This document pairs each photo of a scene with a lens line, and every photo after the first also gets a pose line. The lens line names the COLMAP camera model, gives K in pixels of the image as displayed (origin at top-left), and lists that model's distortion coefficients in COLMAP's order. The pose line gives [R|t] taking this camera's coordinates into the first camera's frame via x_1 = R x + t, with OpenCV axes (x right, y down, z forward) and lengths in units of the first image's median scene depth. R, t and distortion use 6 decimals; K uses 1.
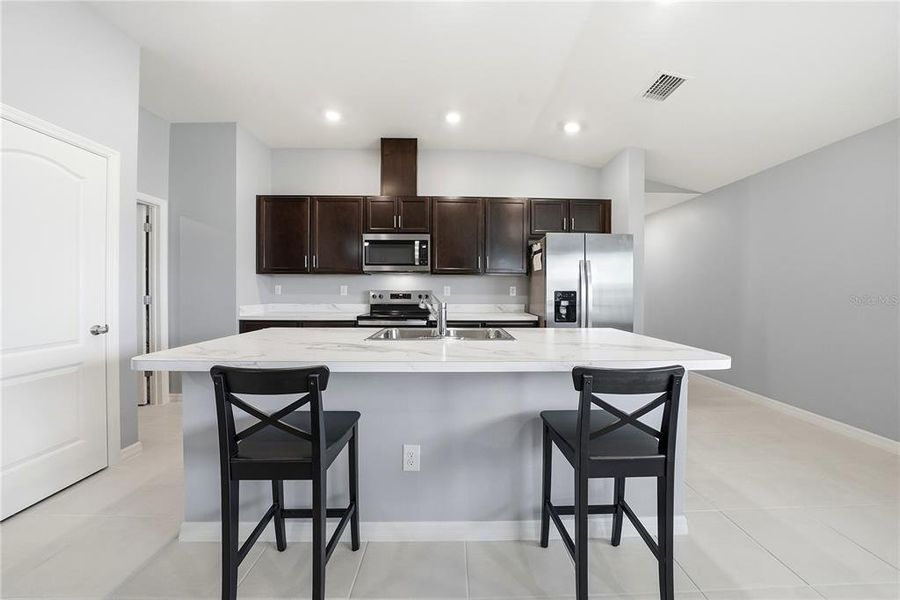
lens RADIAL K [[322.1, 0, 454.0], [0, 322.1, 296.0], [0, 0, 1]] dist [-0.031649, 0.005070]
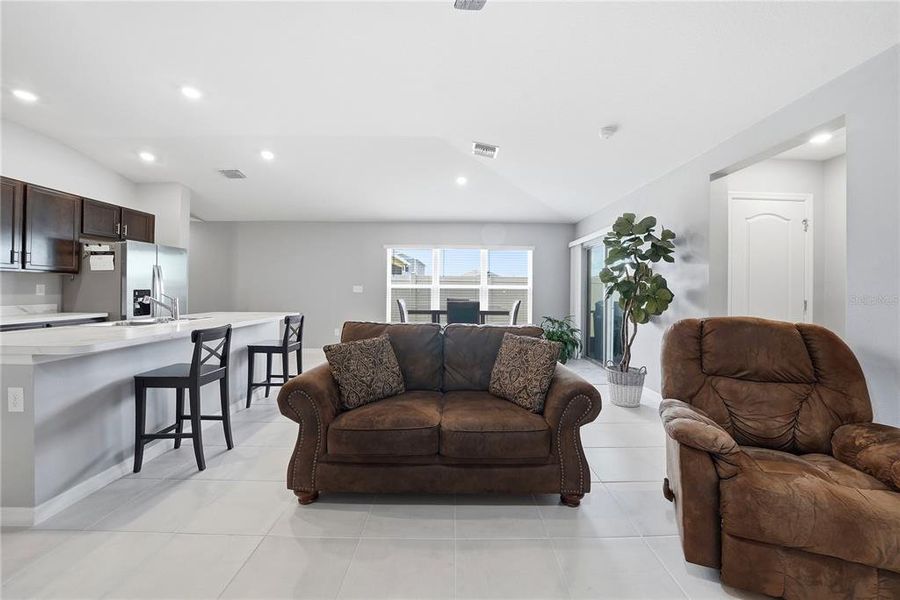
lens RADIAL K [[334.0, 0, 460.0], [0, 334.0, 290.8], [0, 0, 1]] dist [-0.019778, 0.000112]
pose [[0.012785, -0.006689, 0.999896, -0.774598], [0.011890, 0.999908, 0.006537, -0.004280], [-0.999848, 0.011805, 0.012863, -0.195776]]
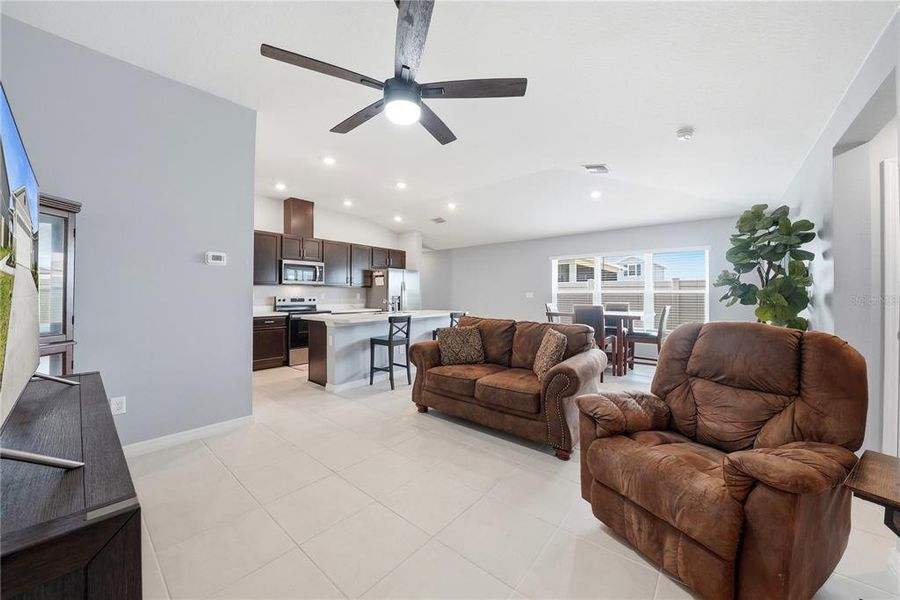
lens RADIAL K [[322.1, 0, 454.0], [0, 322.1, 296.0], [0, 0, 1]] dist [-0.031649, 0.005070]
pose [[0.653051, -0.006267, 0.757288, -0.887170], [0.015665, 0.999864, -0.005235, 0.001703], [-0.757152, 0.015282, 0.653060, -0.593339]]
